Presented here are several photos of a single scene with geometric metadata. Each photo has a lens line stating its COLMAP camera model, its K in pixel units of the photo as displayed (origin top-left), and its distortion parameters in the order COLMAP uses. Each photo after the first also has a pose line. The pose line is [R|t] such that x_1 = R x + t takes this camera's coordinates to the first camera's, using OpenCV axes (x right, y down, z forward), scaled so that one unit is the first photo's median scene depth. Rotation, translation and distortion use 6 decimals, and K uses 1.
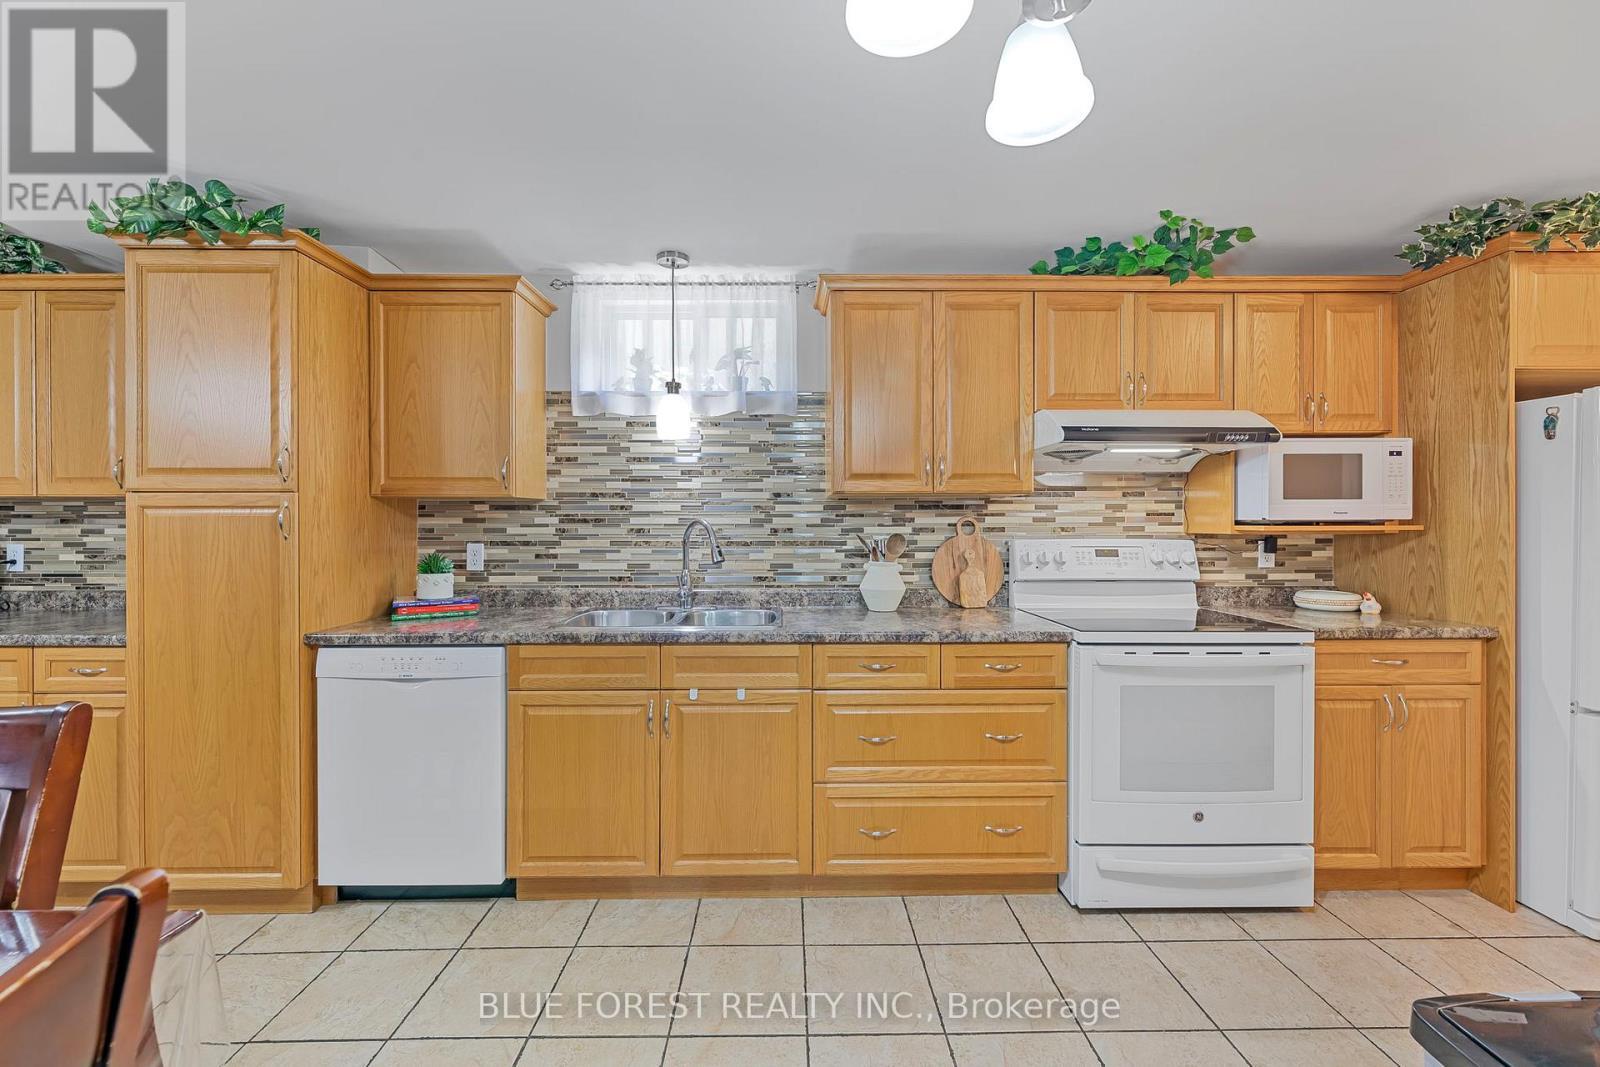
lens RADIAL K [[653.1, 0, 800.2], [0, 653.1, 522.7], [0, 0, 1]] dist [-0.001350, -0.000199]
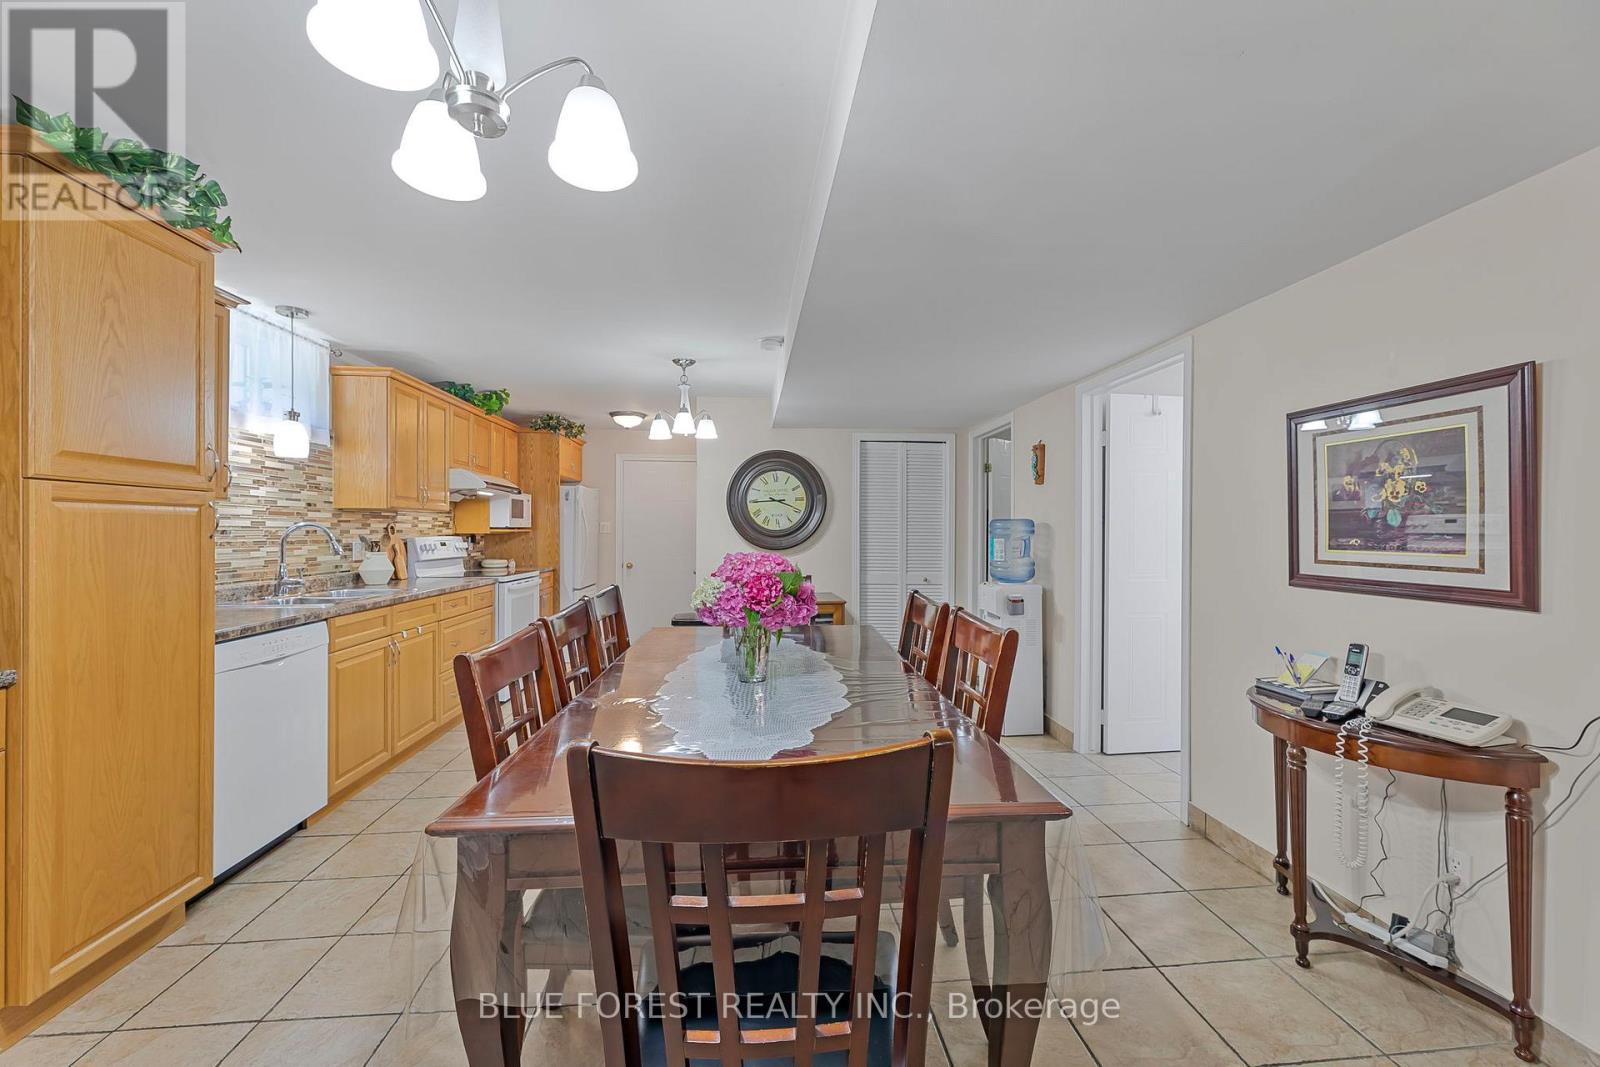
lens RADIAL K [[639.0, 0, 800.0], [0, 639.0, 533.5], [0, 0, 1]] dist [-0.000181, -0.000053]
pose [[-0.070097, -0.002395, 0.997537, -1.401136], [-0.001631, 0.999996, 0.002286, 0.010735], [-0.997539, -0.001467, -0.070100, 0.122885]]
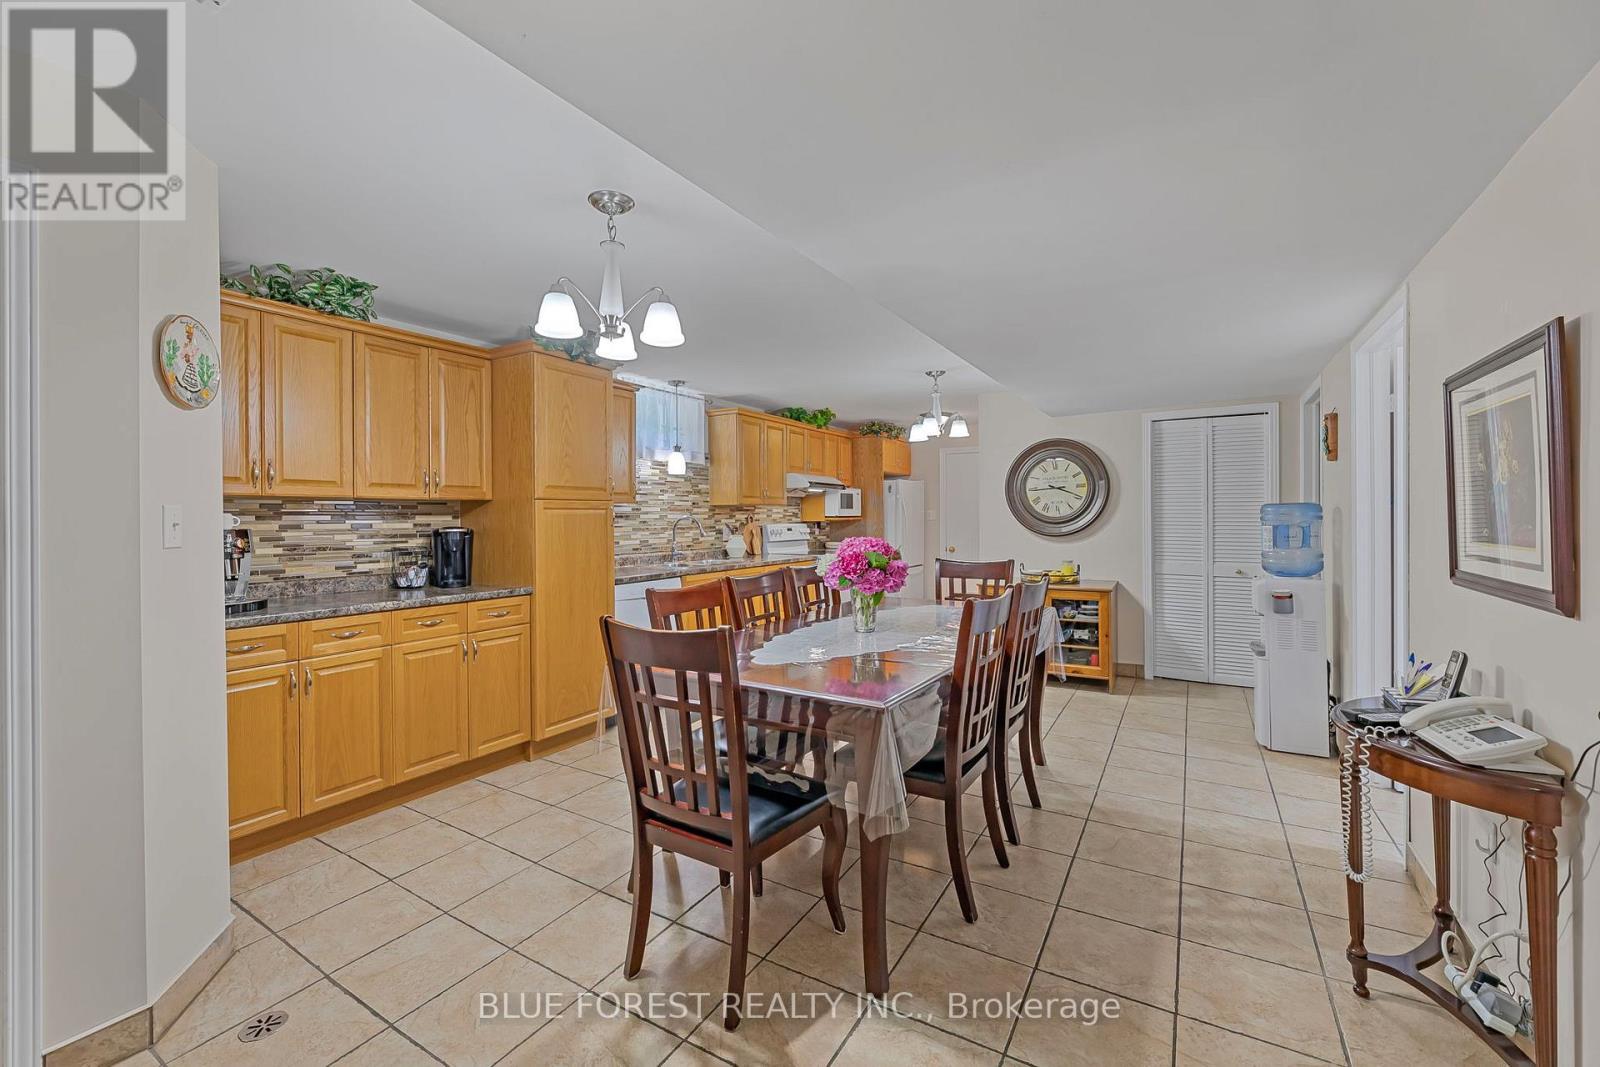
lens RADIAL K [[653.1, 0, 800.2], [0, 653.1, 522.7], [0, 0, 1]] dist [-0.001350, -0.000199]
pose [[0.530016, -0.009564, 0.847933, -1.585223], [0.005990, 0.999954, 0.007535, 0.002893], [-0.847966, 0.001085, 0.530049, -0.331343]]
